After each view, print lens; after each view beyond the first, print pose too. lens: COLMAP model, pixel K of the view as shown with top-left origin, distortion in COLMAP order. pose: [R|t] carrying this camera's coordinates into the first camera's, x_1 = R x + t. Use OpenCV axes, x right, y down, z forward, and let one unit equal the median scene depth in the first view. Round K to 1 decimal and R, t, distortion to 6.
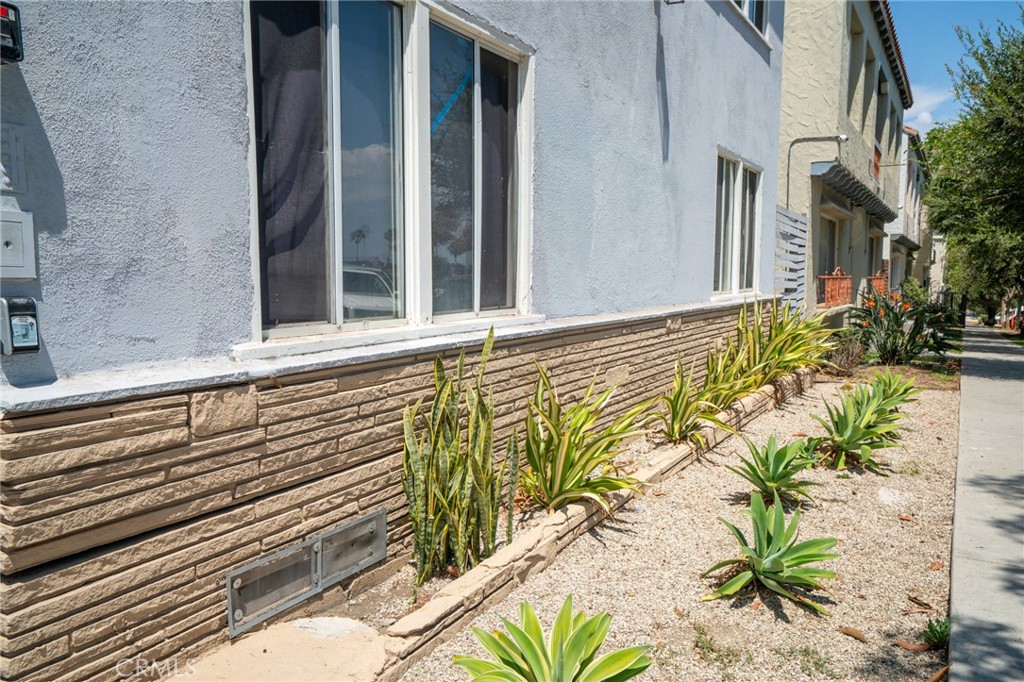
lens RADIAL K [[798.0, 0, 511.3], [0, 798.0, 345.7], [0, 0, 1]] dist [0.016302, 0.004783]
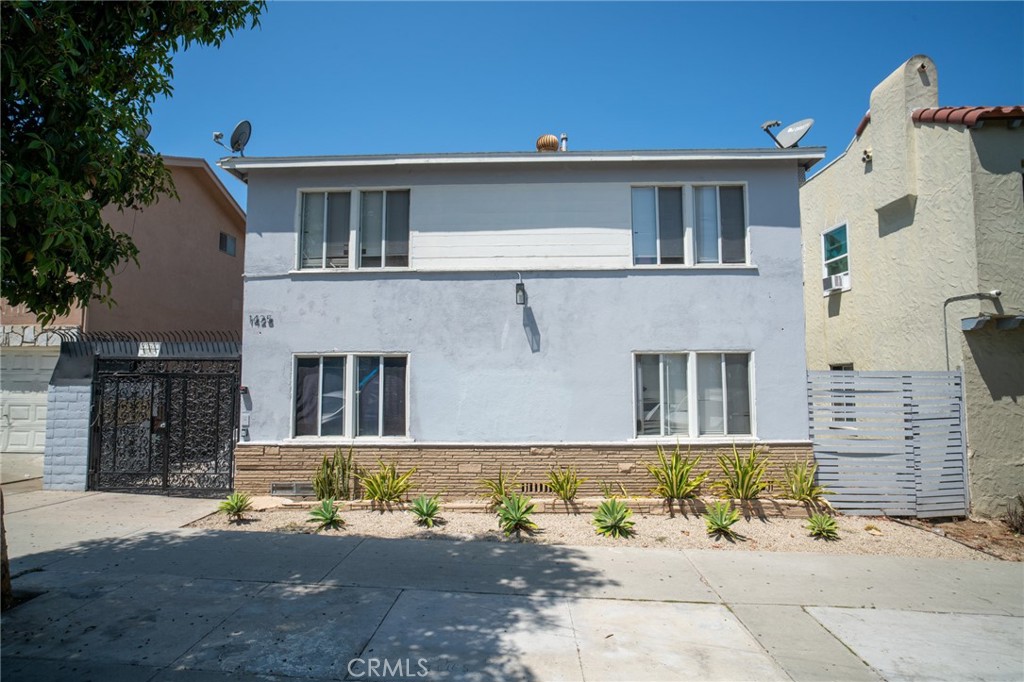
lens RADIAL K [[529.2, 0, 514.2], [0, 529.2, 337.4], [0, 0, 1]] dist [-0.028812, -0.000332]
pose [[0.451059, -0.075698, -0.889278, 1.346535], [-0.076512, 0.989449, -0.123033, -0.136371], [0.889209, 0.123535, 0.440508, 0.302917]]
